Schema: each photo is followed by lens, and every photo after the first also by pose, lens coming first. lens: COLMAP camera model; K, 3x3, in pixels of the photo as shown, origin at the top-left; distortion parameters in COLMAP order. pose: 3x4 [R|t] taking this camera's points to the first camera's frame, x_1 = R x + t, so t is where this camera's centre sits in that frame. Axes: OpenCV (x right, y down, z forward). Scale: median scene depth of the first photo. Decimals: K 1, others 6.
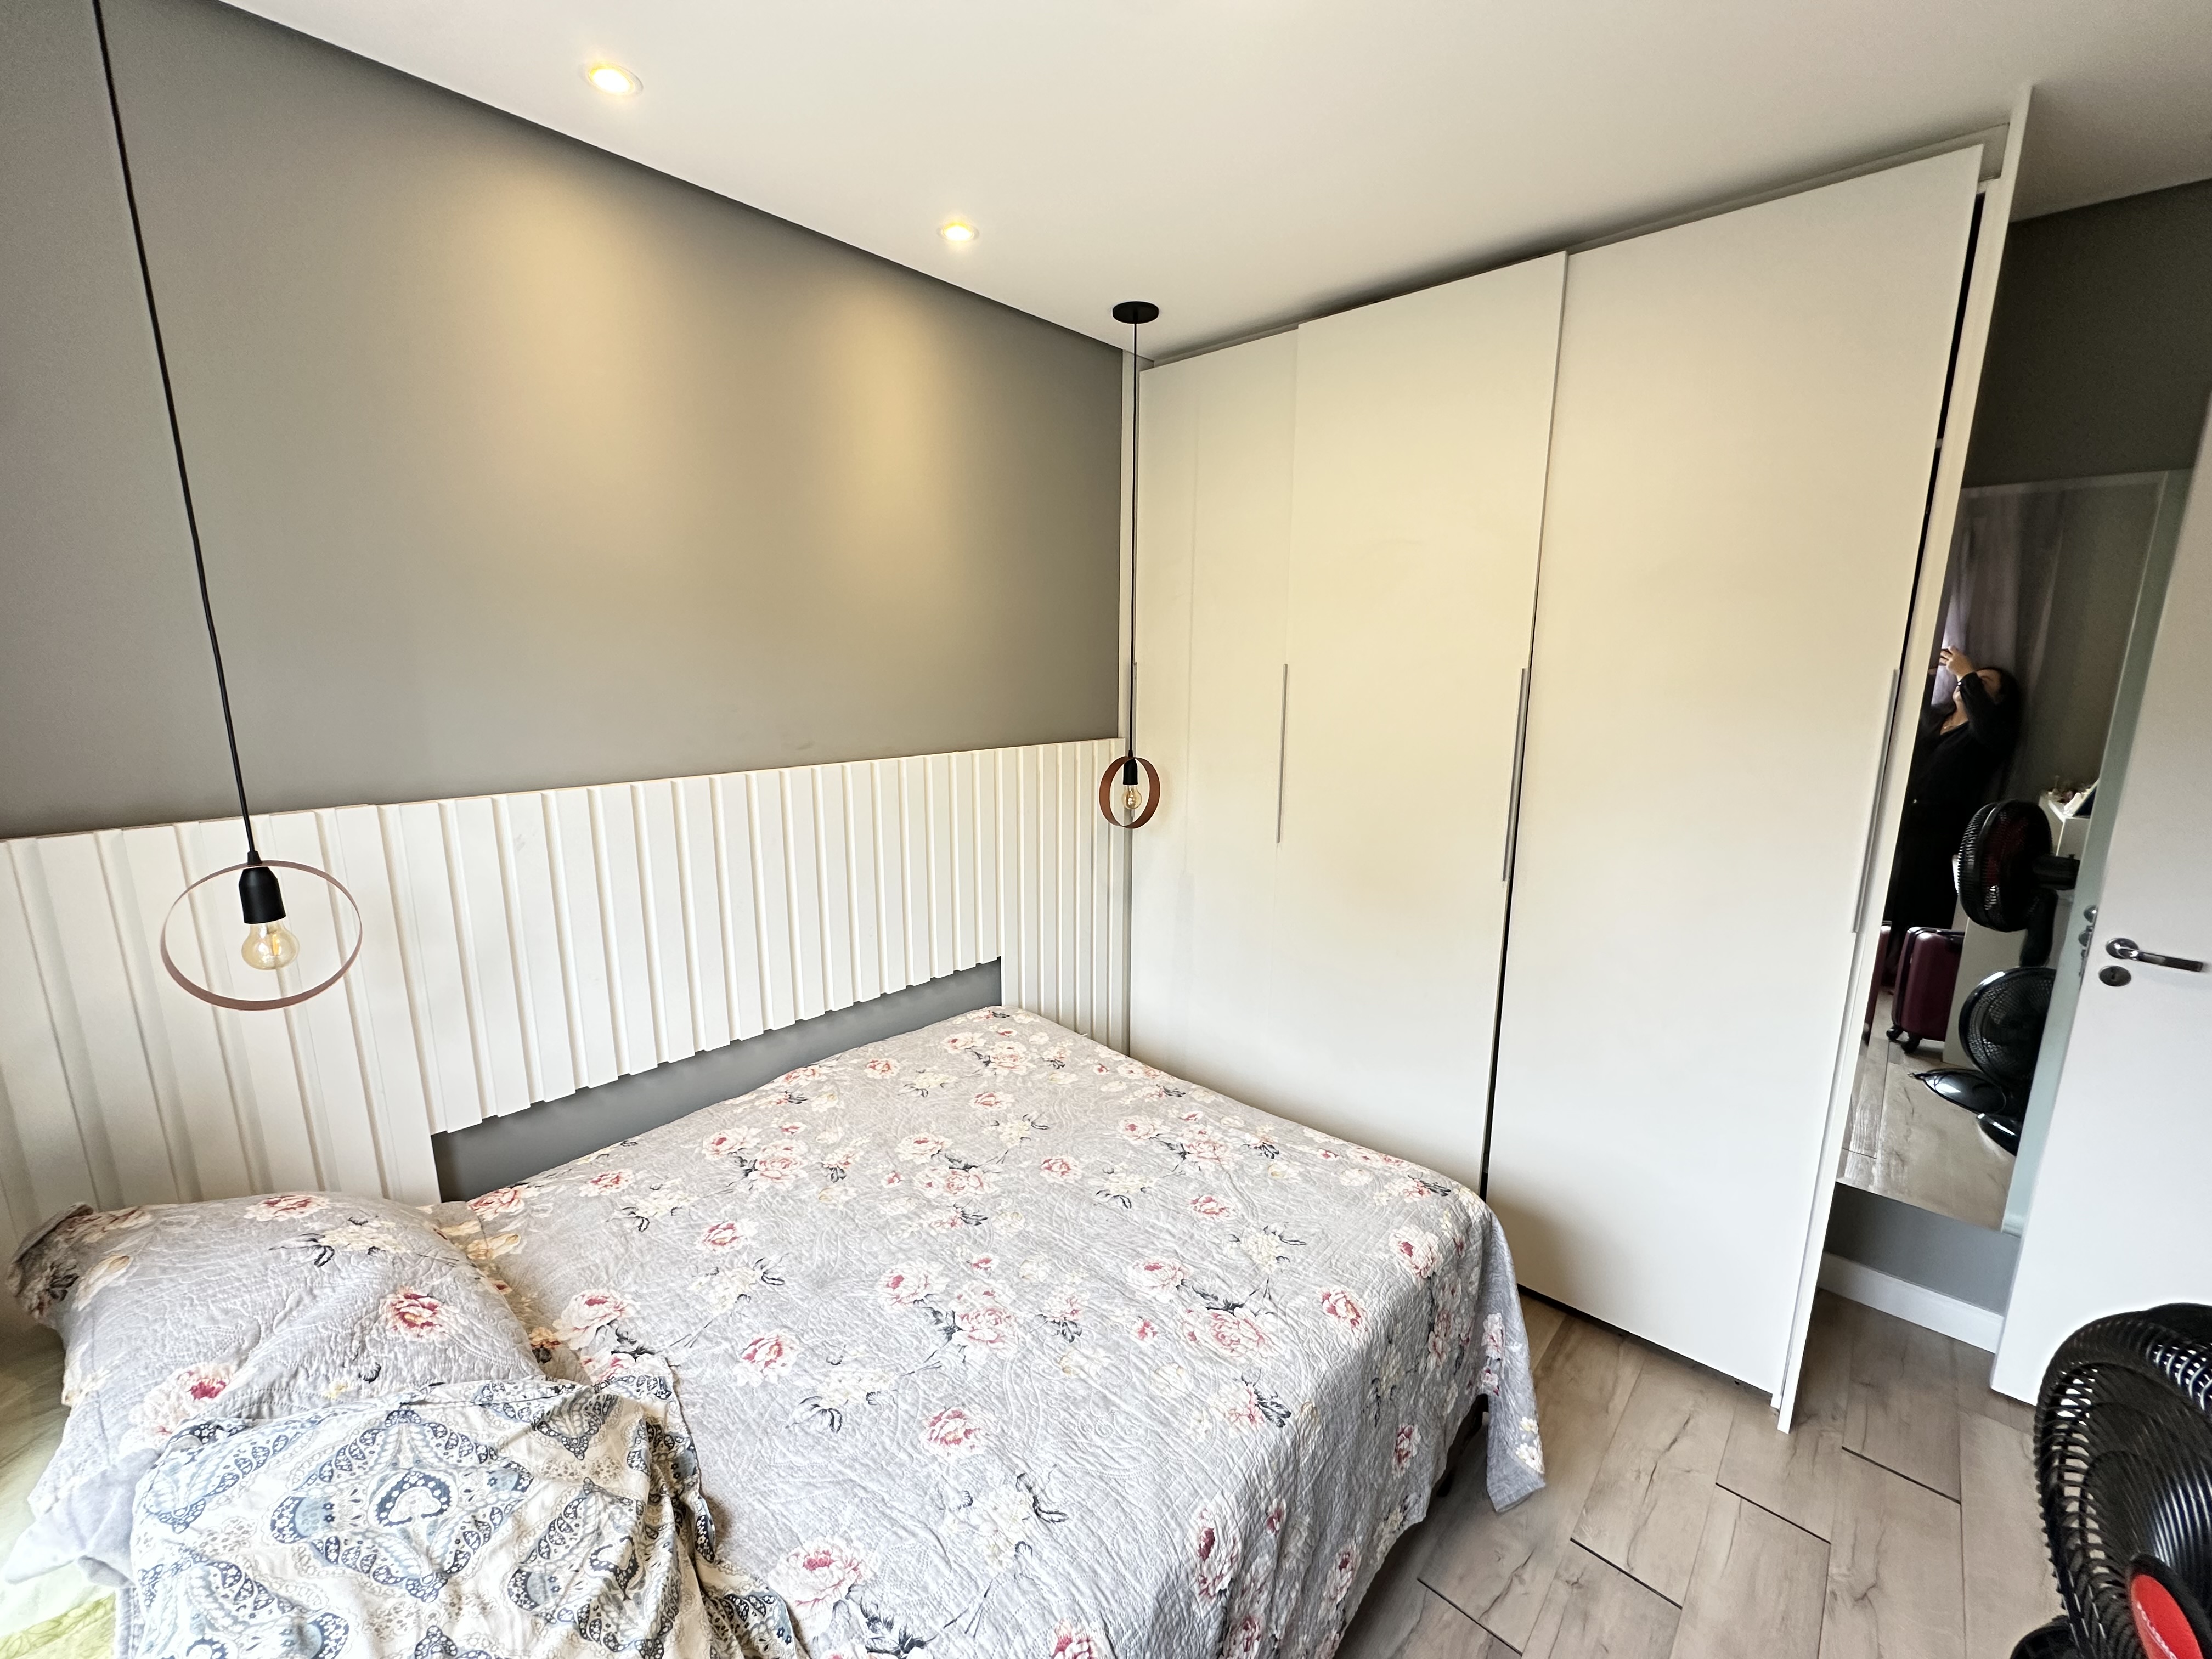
lens RADIAL K [[878.1, 0, 1109.1], [0, 878.1, 829.5], [0, 0, 1]] dist [-0.004014, 0.000885]
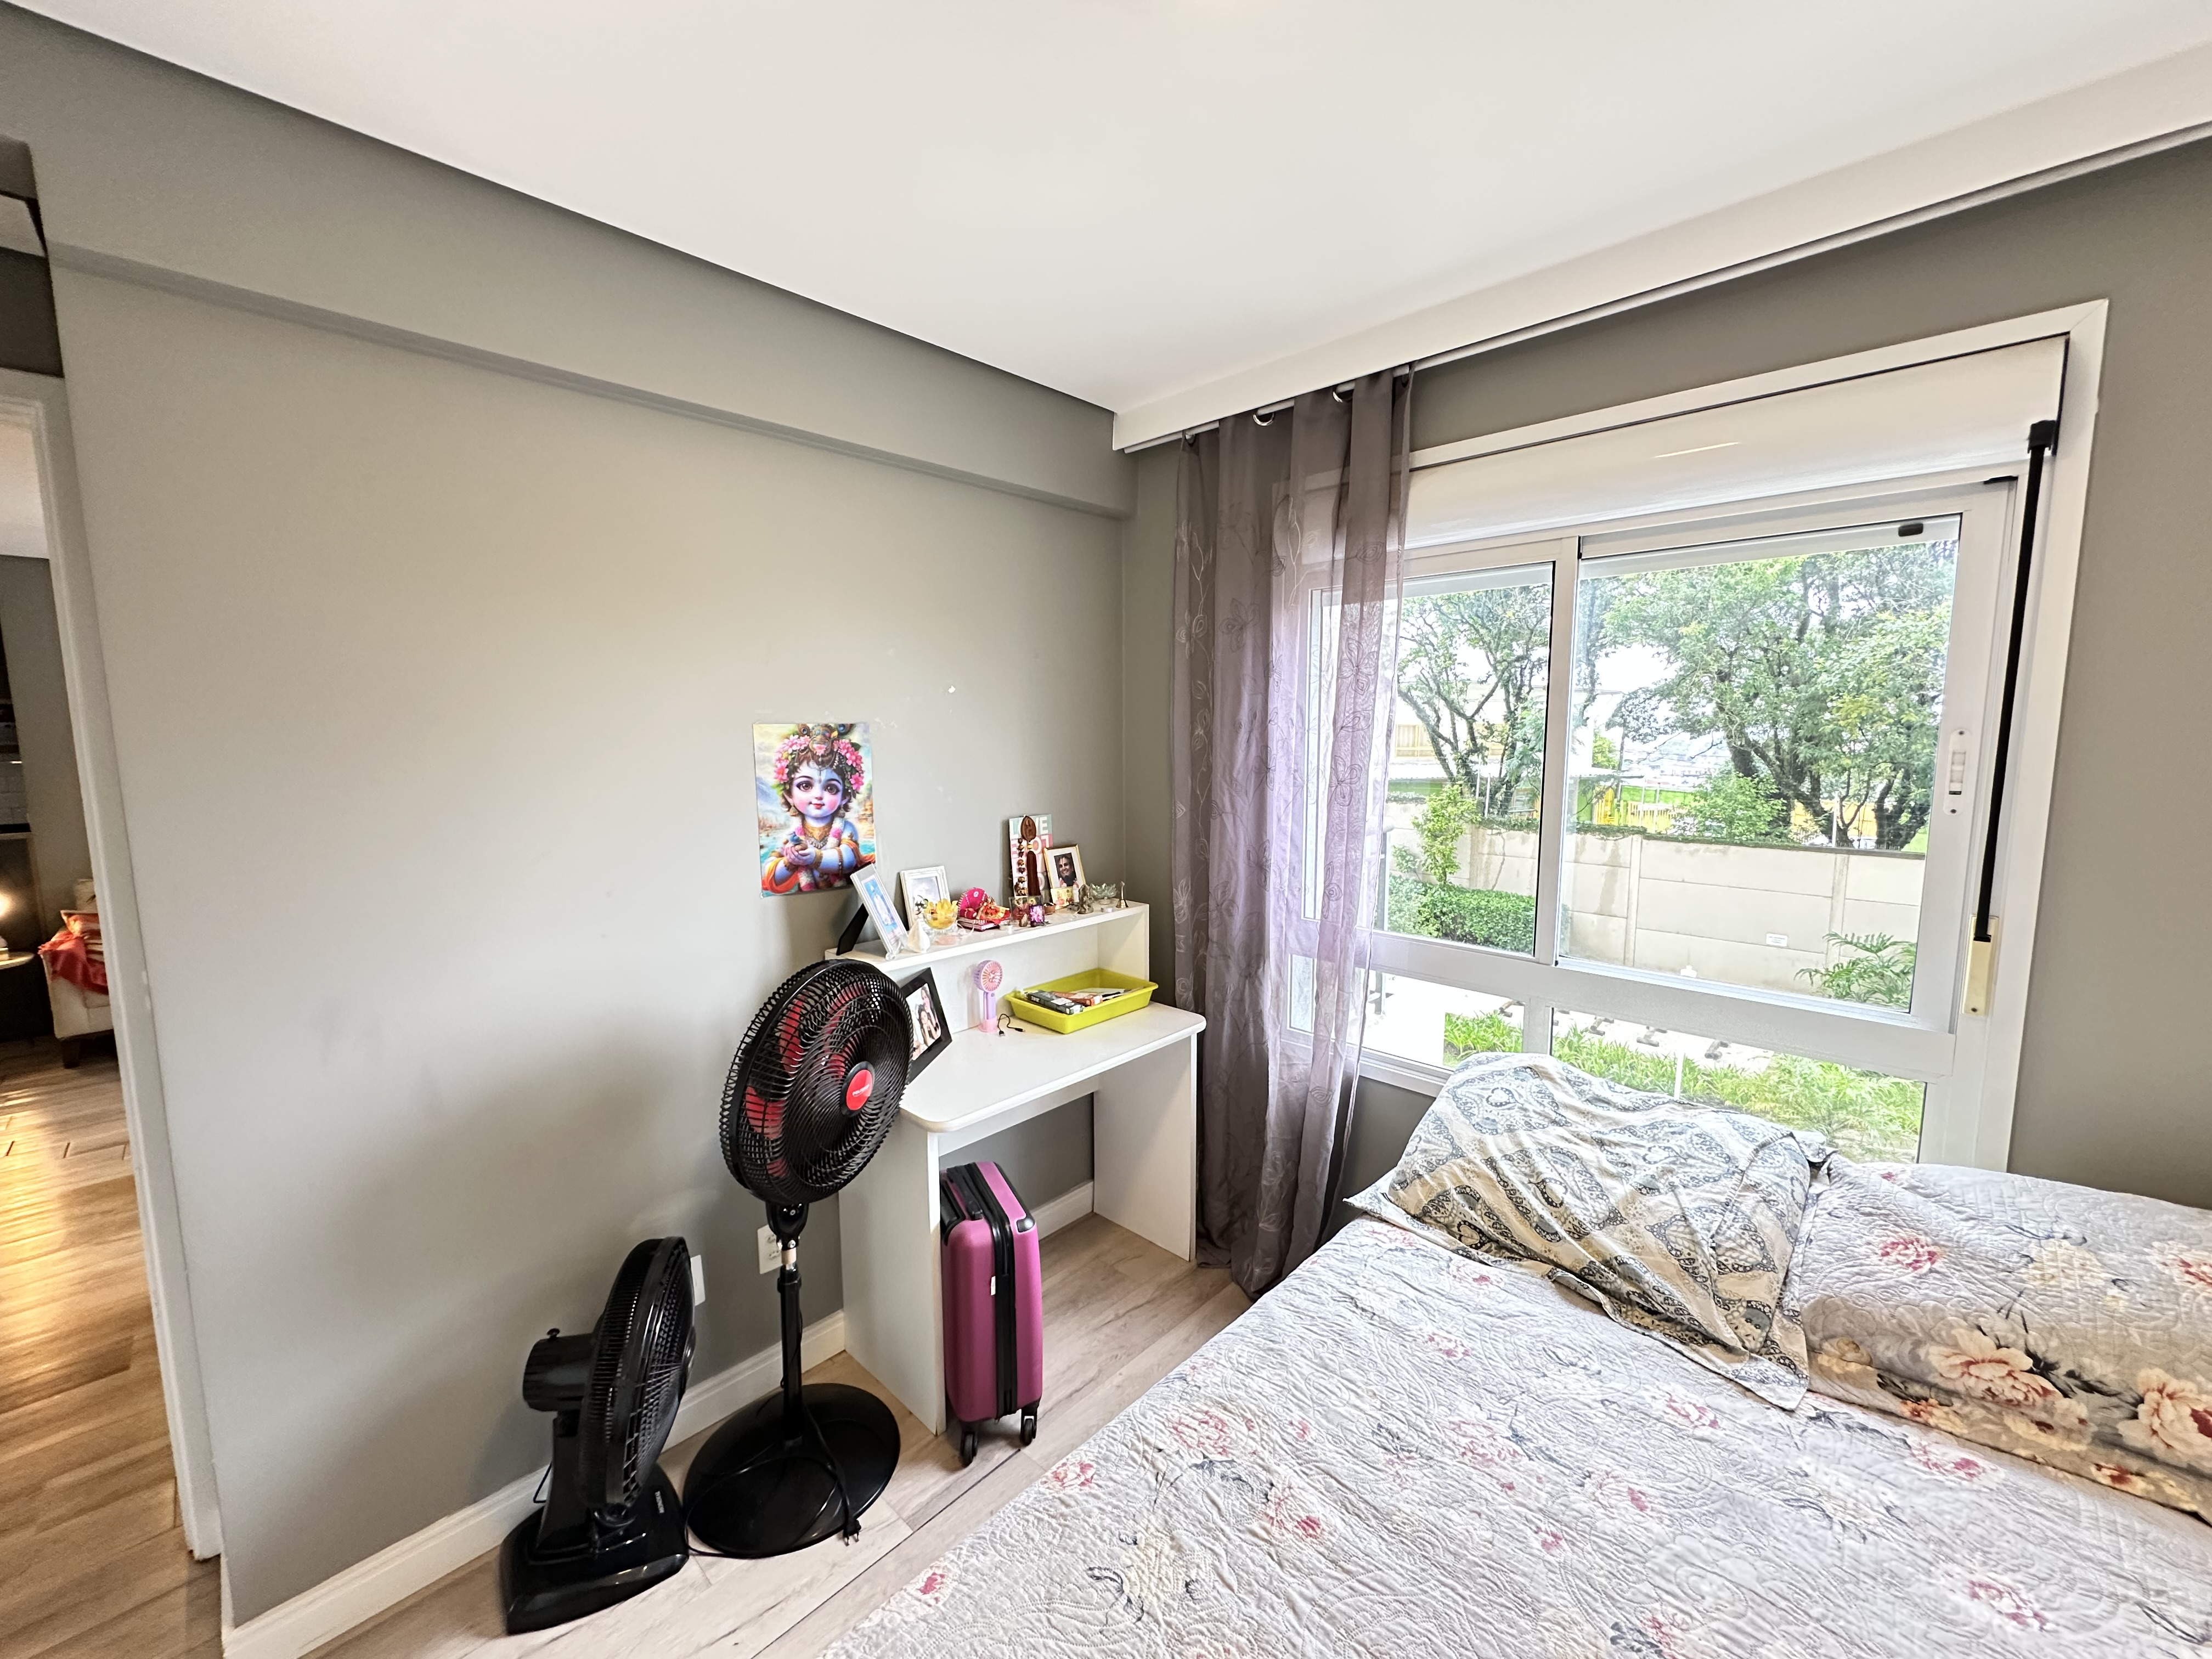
lens RADIAL K [[878.1, 0, 1114.2], [0, 878.1, 833.4], [0, 0, 1]] dist [-0.004014, 0.000885]
pose [[-0.999853, -0.010089, 0.013863, 0.188678], [-0.005409, 0.952876, 0.303310, -0.238700], [-0.016269, 0.303191, -0.952791, 1.377817]]
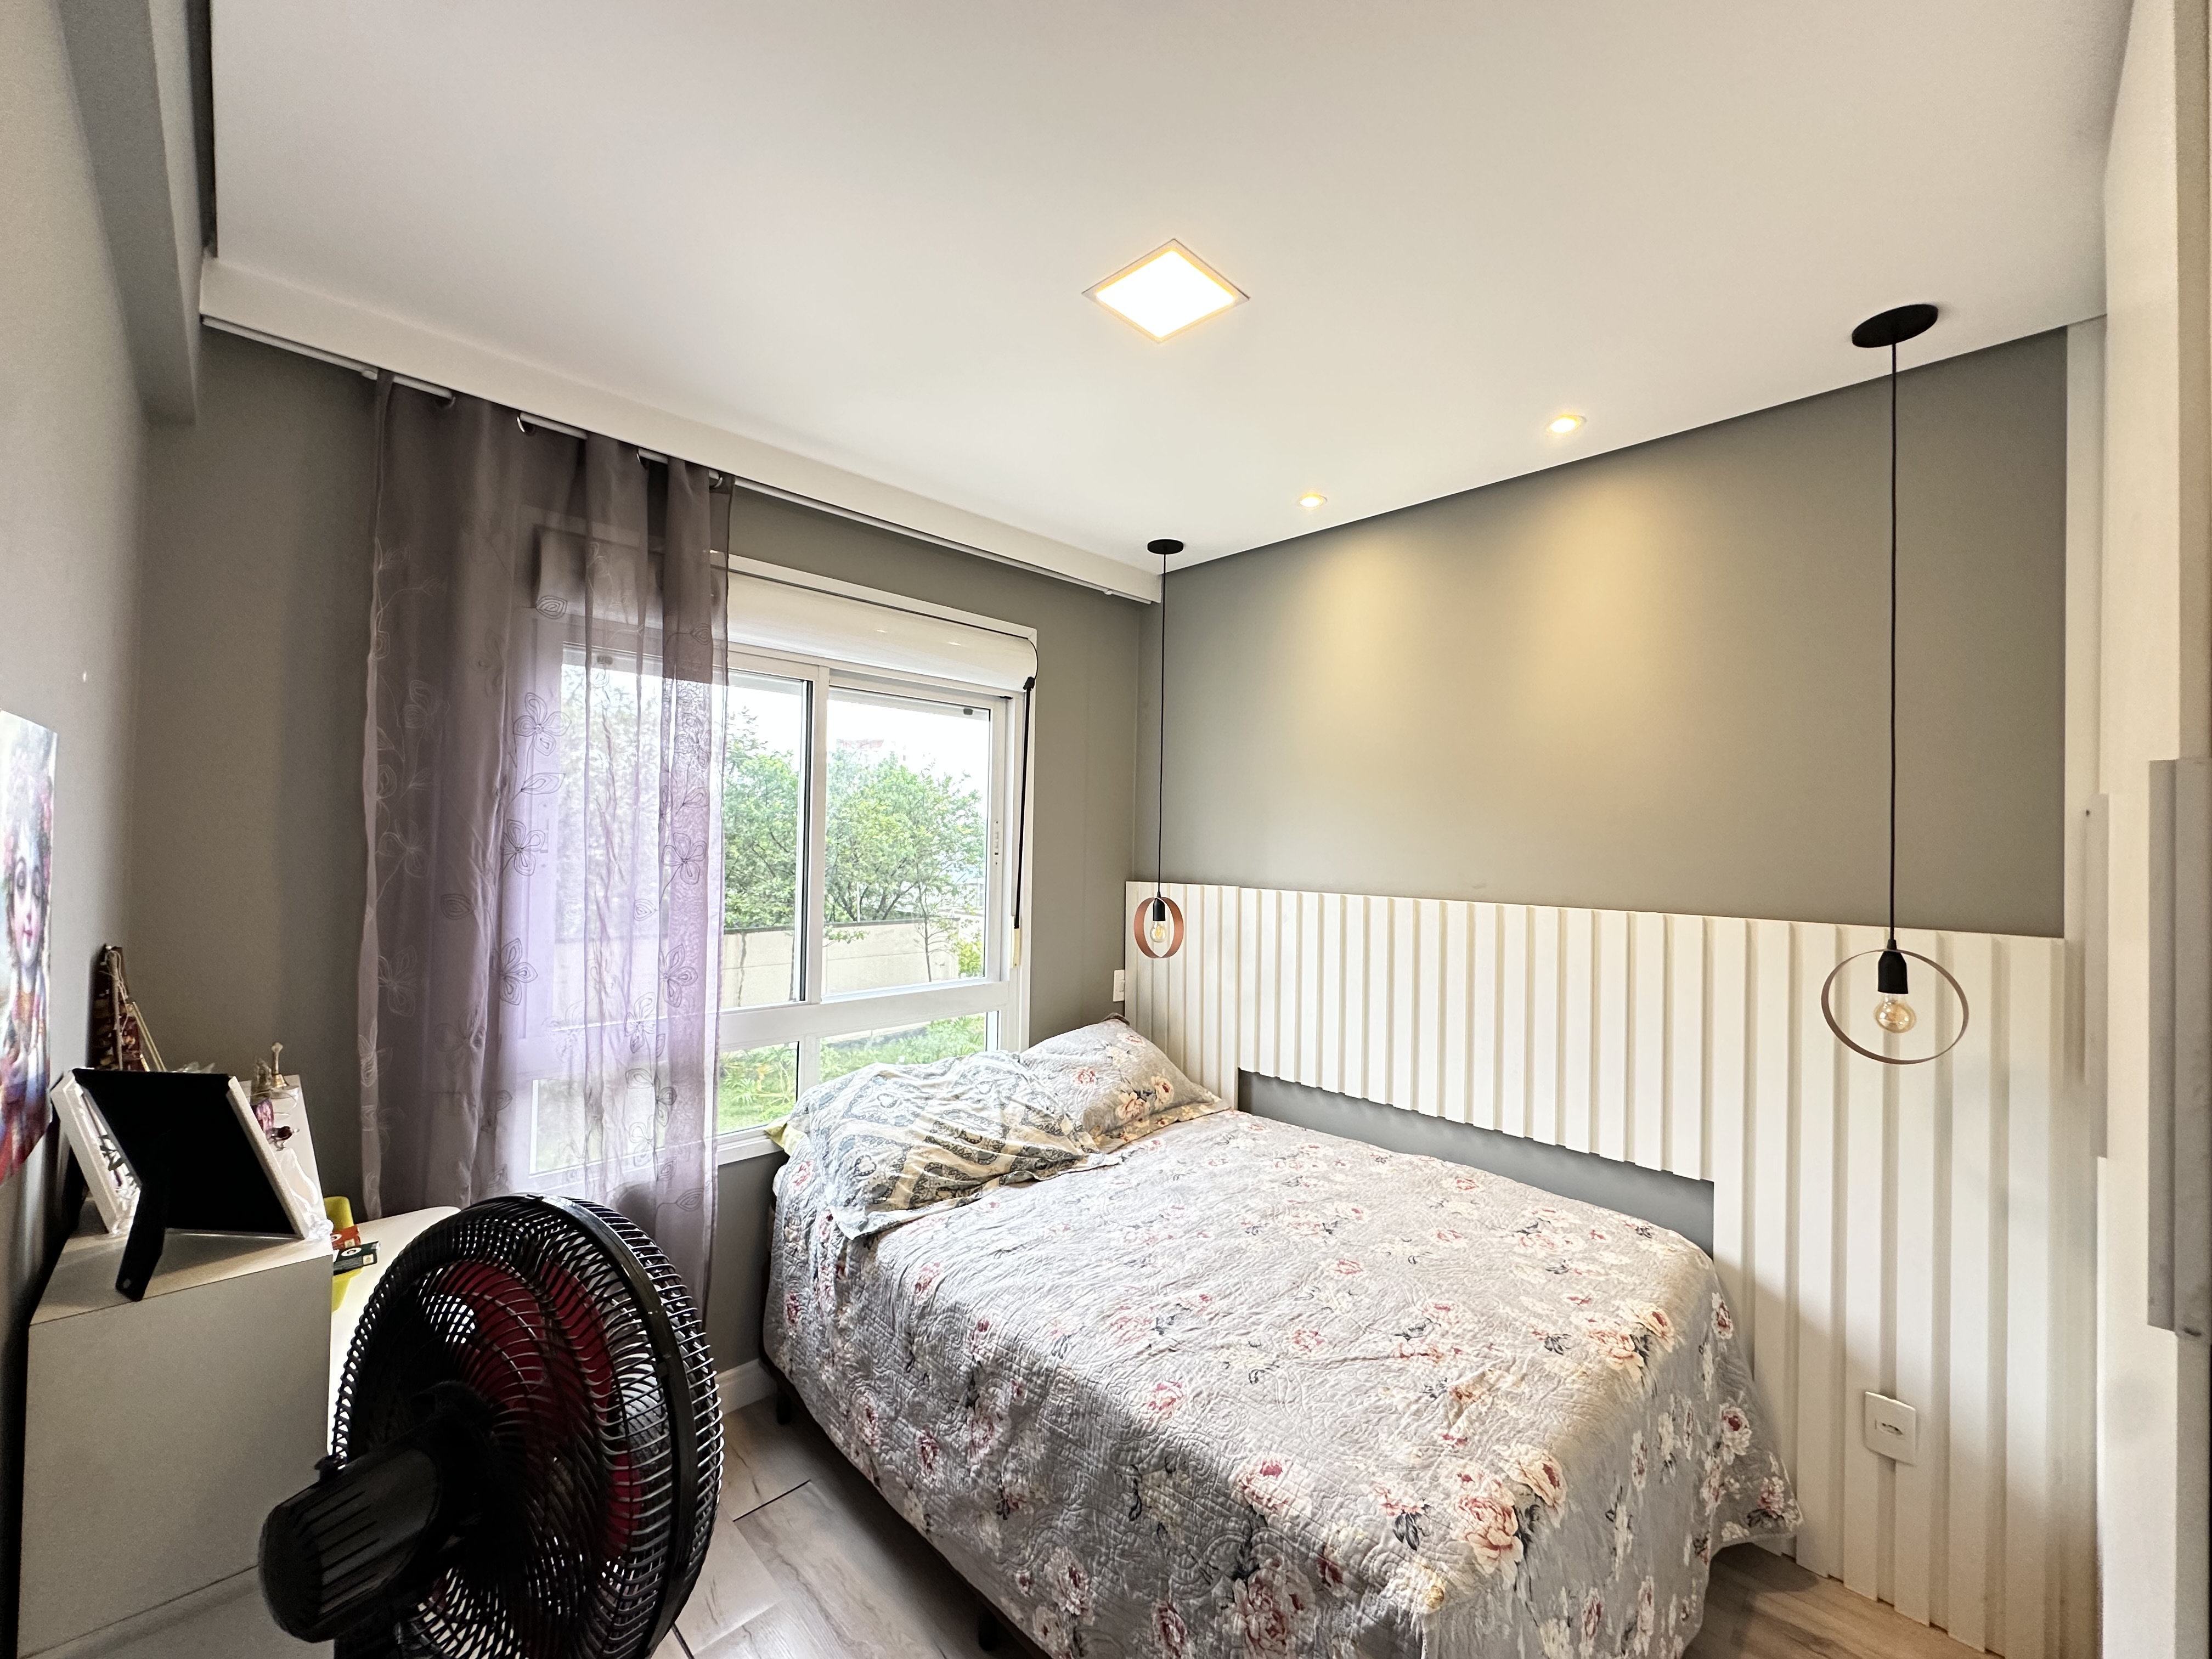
lens RADIAL K [[878.1, 0, 1106.7], [0, 878.1, 831.7], [0, 0, 1]] dist [-0.004014, 0.000885]
pose [[-0.052075, -0.020996, -0.998422, 1.126828], [-0.209866, 0.977683, -0.009613, -0.064808], [0.976342, 0.209034, -0.055319, 0.732617]]
